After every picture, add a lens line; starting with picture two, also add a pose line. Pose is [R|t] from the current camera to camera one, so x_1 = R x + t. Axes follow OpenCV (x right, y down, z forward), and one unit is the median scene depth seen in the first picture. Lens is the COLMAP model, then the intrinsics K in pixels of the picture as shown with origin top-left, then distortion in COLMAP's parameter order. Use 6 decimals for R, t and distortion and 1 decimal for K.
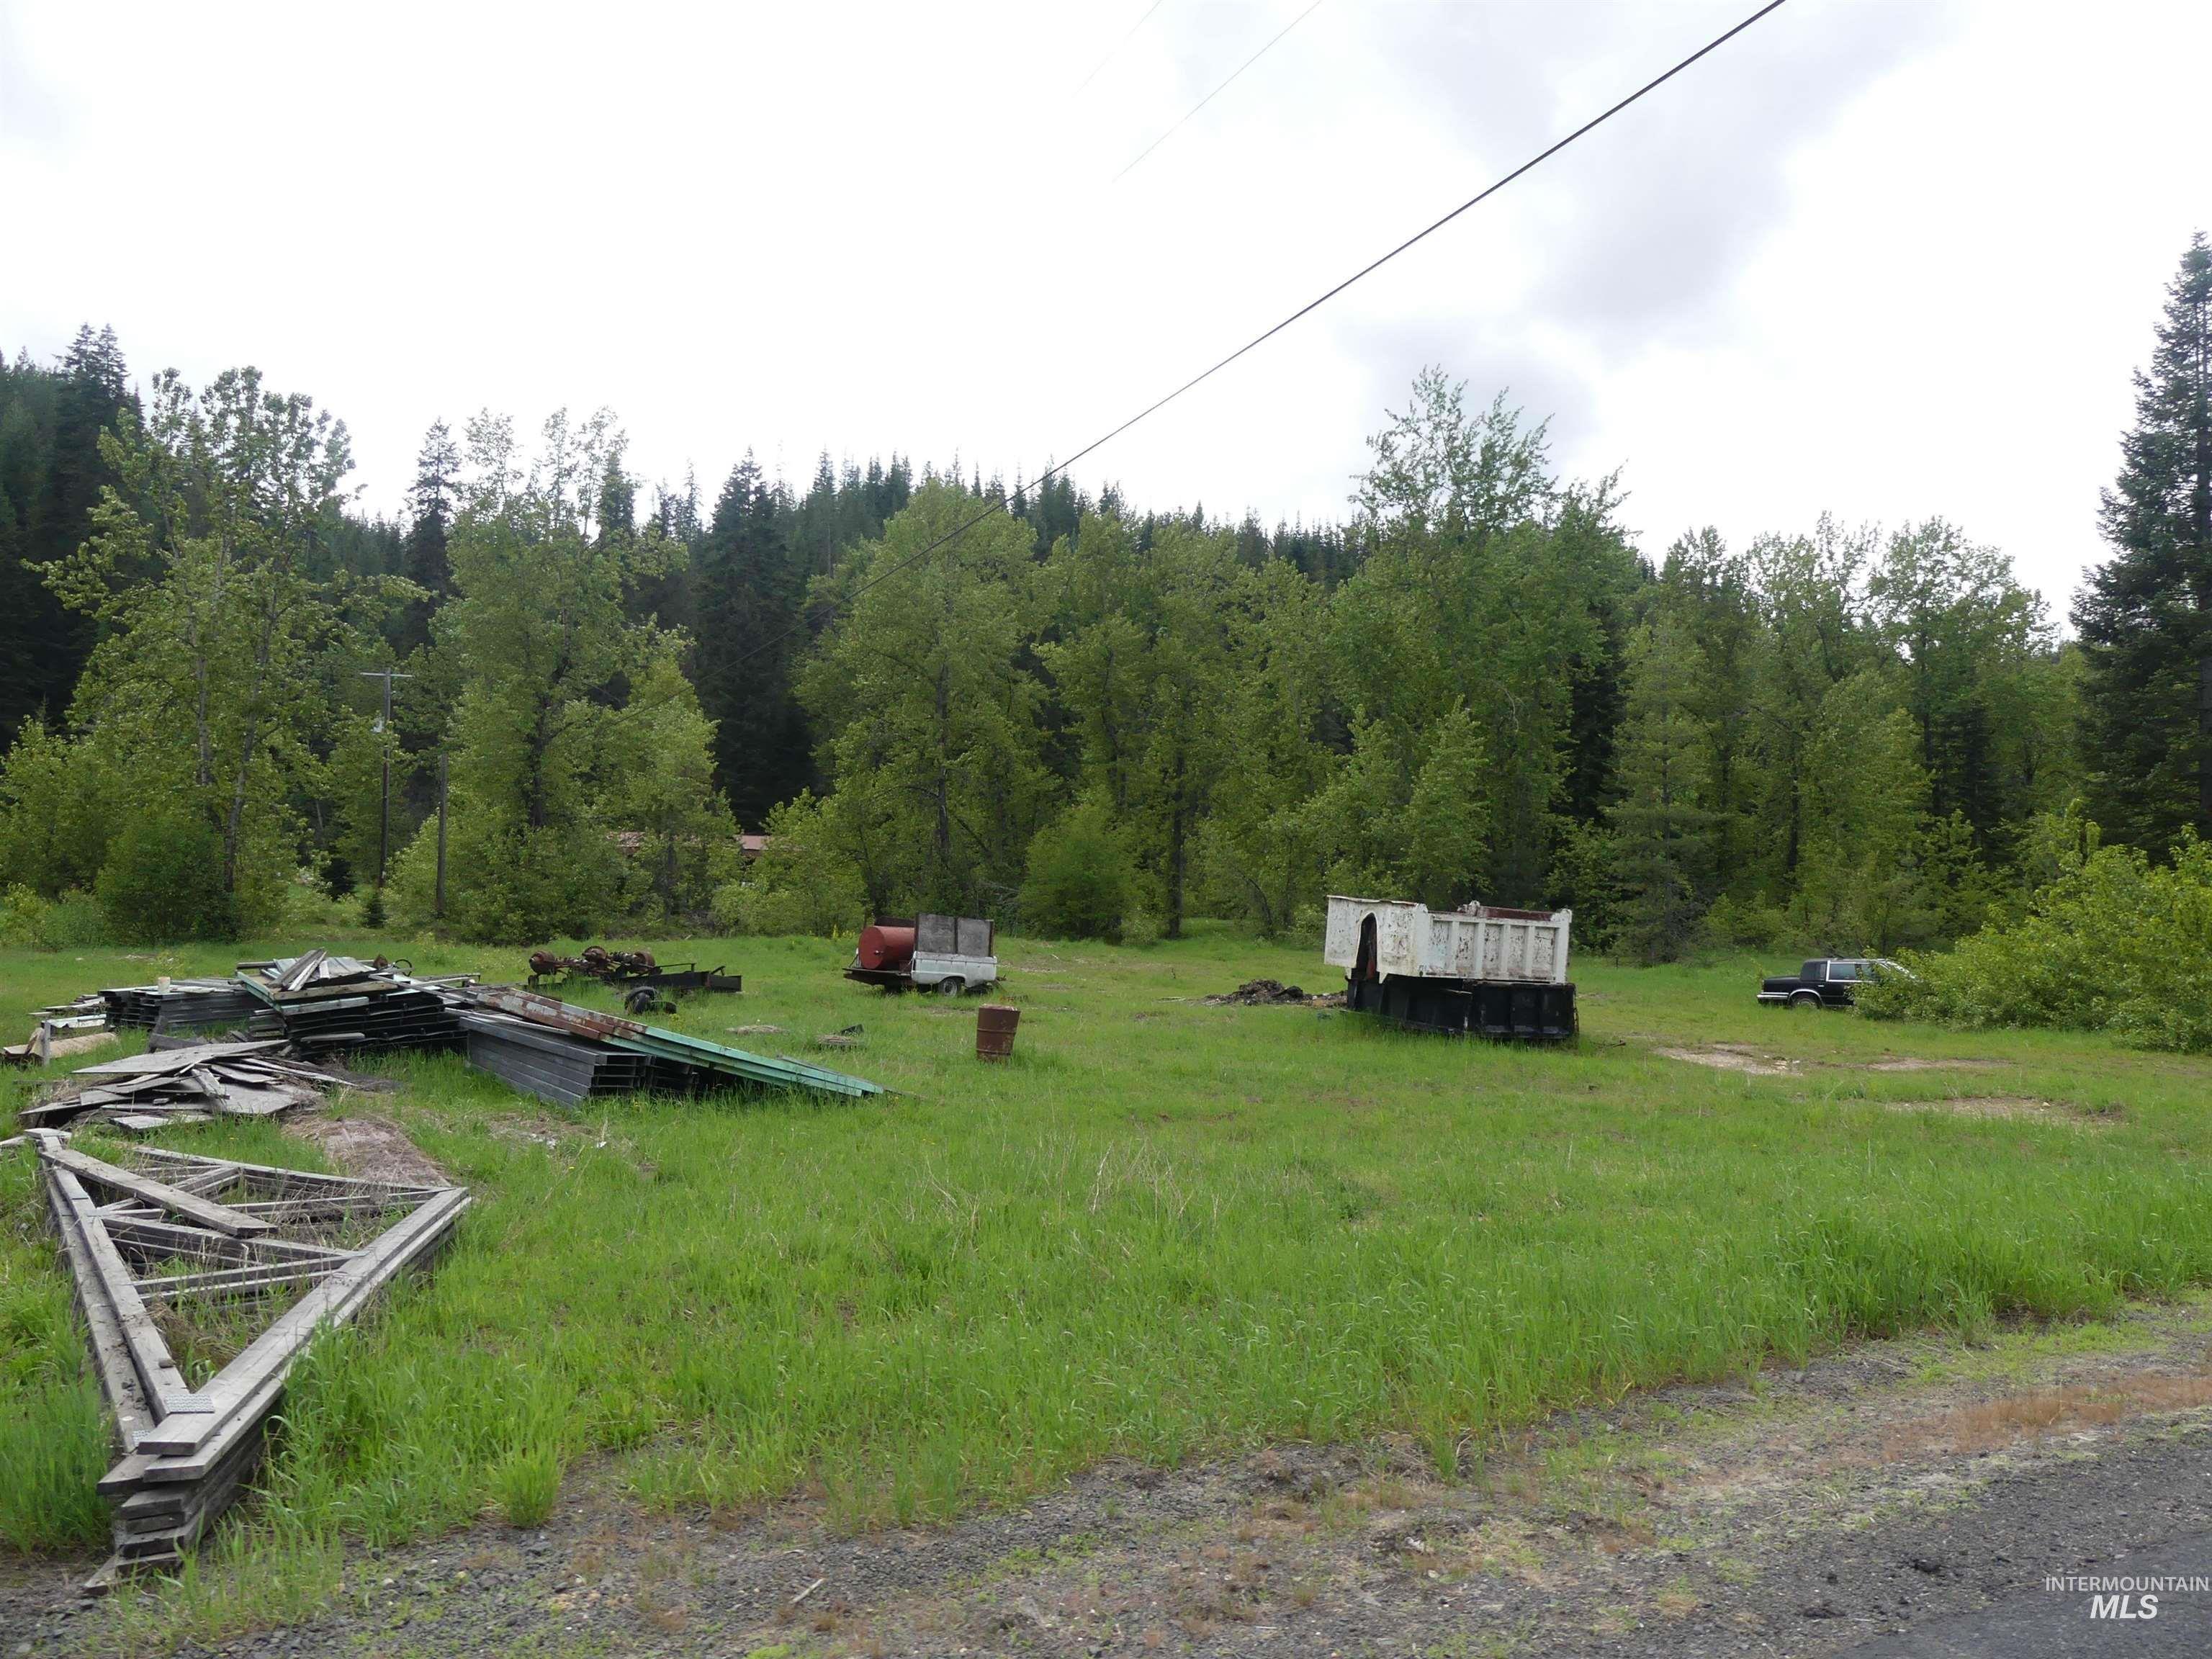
lens RADIAL K [[1675.1, 0, 1129.1], [0, 1675.1, 826.1], [0, 0, 1]] dist [-0.004311, -0.005932]
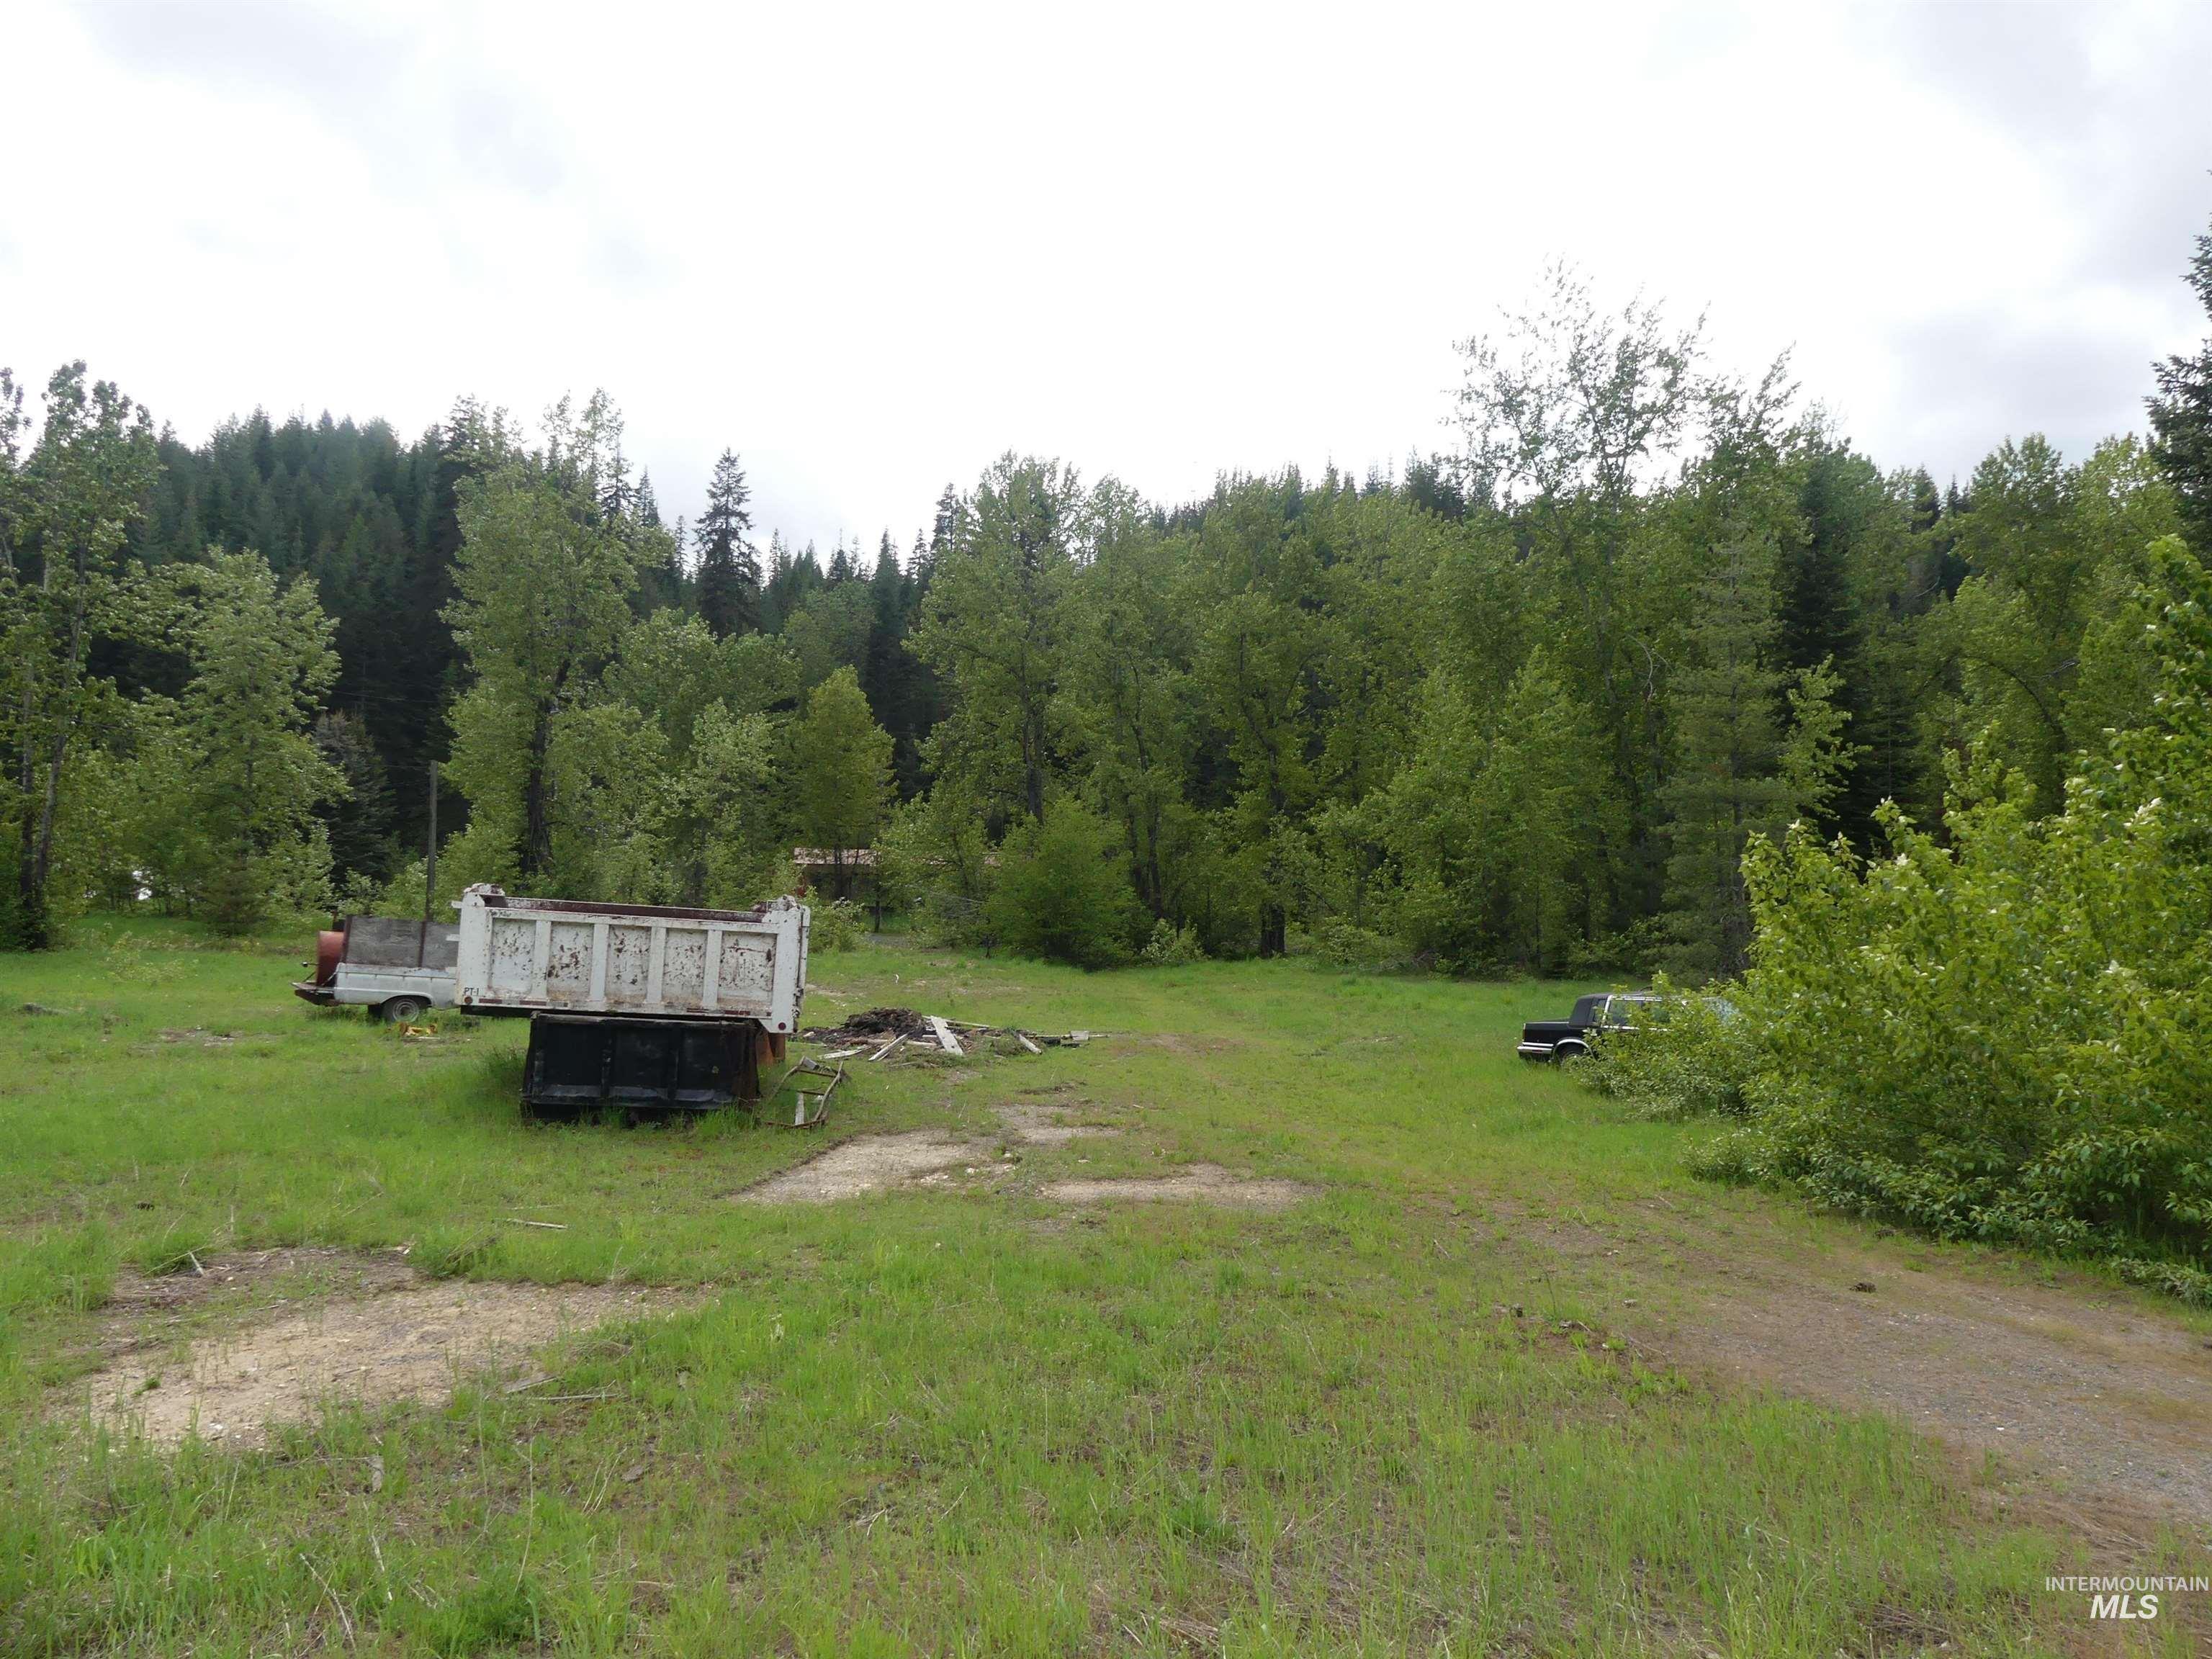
lens RADIAL K [[1675.1, 0, 1090.9], [0, 1675.1, 837.1], [0, 0, 1]] dist [-0.004311, -0.005932]
pose [[0.950272, -0.012241, -0.311181, 0.338801], [0.009835, 0.999908, -0.009302, 0.018820], [0.311266, 0.005779, 0.950305, 0.260337]]
